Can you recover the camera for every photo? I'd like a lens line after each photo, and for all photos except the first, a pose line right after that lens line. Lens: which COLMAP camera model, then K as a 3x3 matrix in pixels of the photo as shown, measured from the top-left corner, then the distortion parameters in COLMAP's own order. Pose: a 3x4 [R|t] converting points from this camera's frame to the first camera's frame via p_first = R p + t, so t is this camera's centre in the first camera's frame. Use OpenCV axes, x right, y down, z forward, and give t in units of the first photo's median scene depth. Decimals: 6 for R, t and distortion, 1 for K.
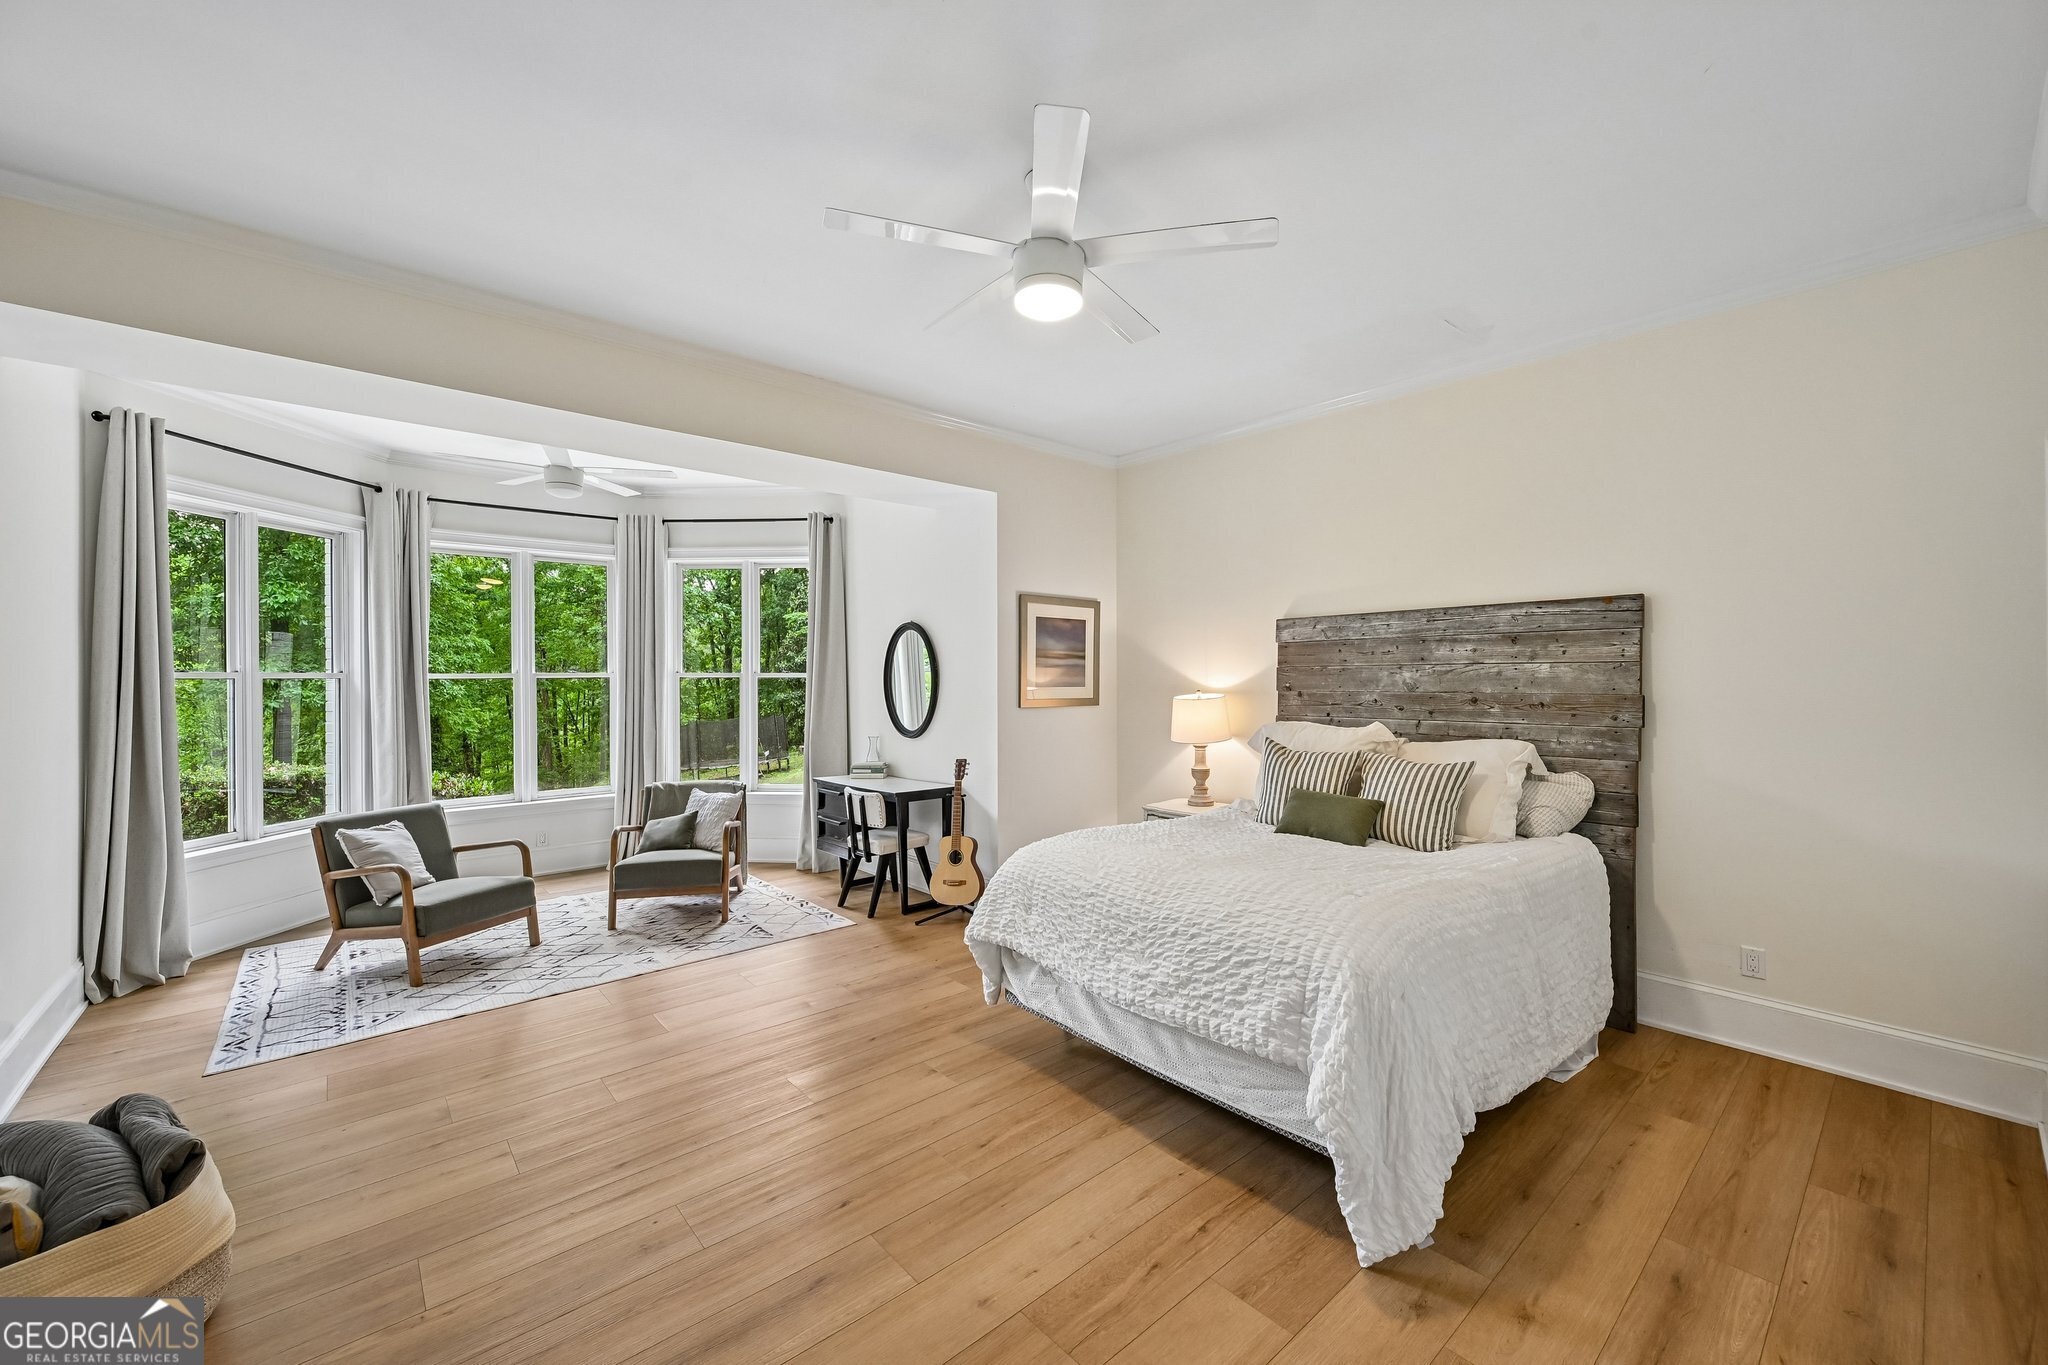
lens RADIAL K [[805.1, 0, 1032.0], [0, 805.1, 679.6], [0, 0, 1]] dist [-0.000242, 0.000051]
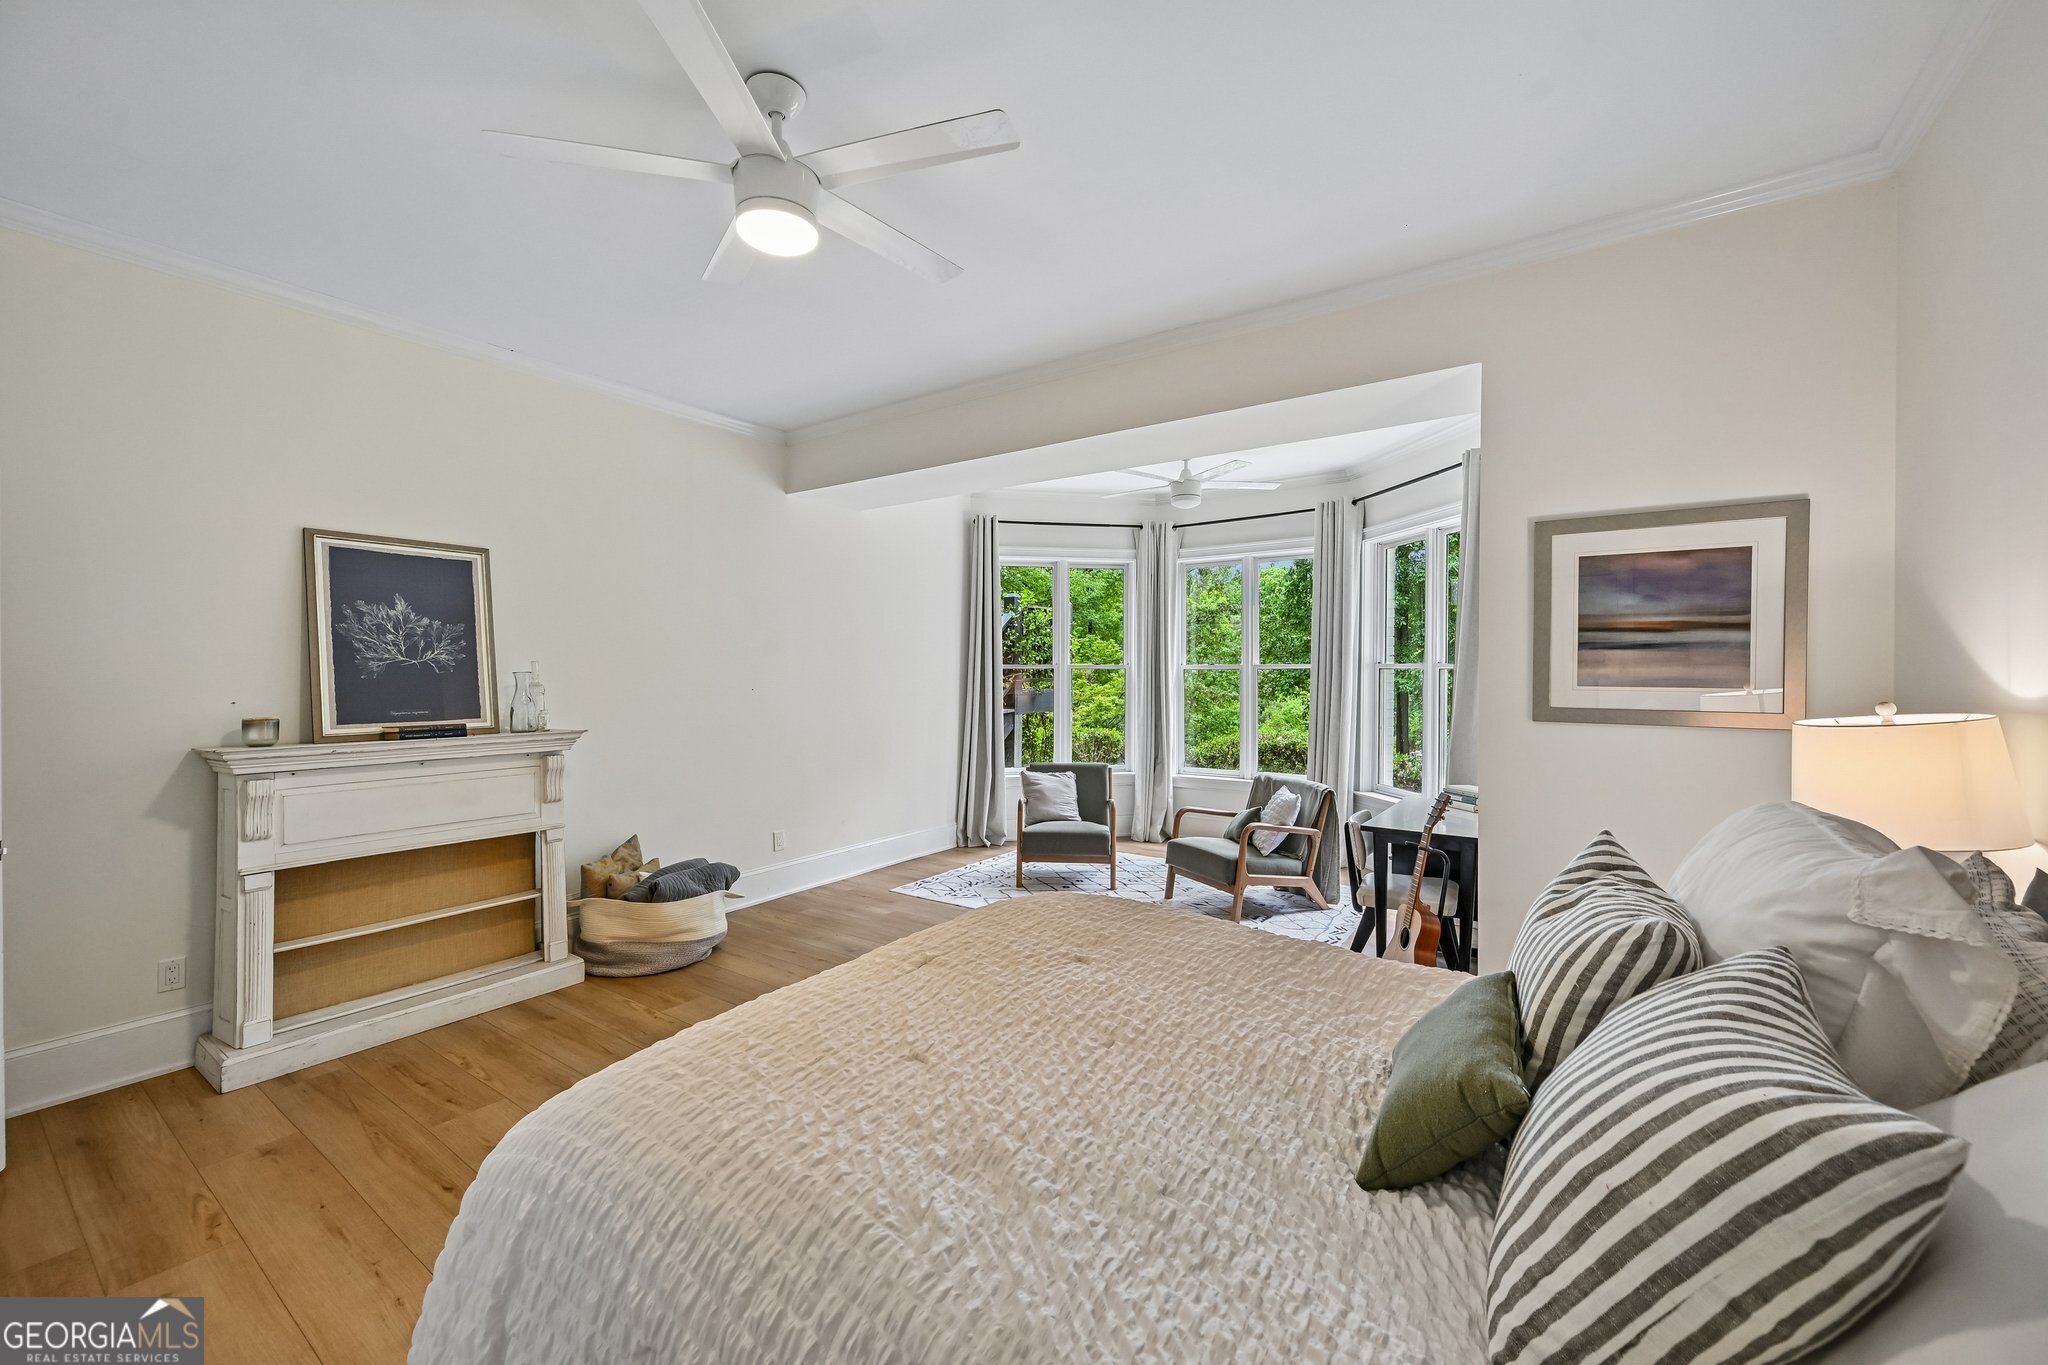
lens RADIAL K [[805.1, 0, 1032.0], [0, 805.1, 679.6], [0, 0, 1]] dist [-0.000242, 0.000051]
pose [[0.238089, 0.013666, -0.971147, 0.461719], [-0.005934, 0.999903, 0.012616, 0.000177], [0.971225, 0.002759, 0.238147, 0.523502]]
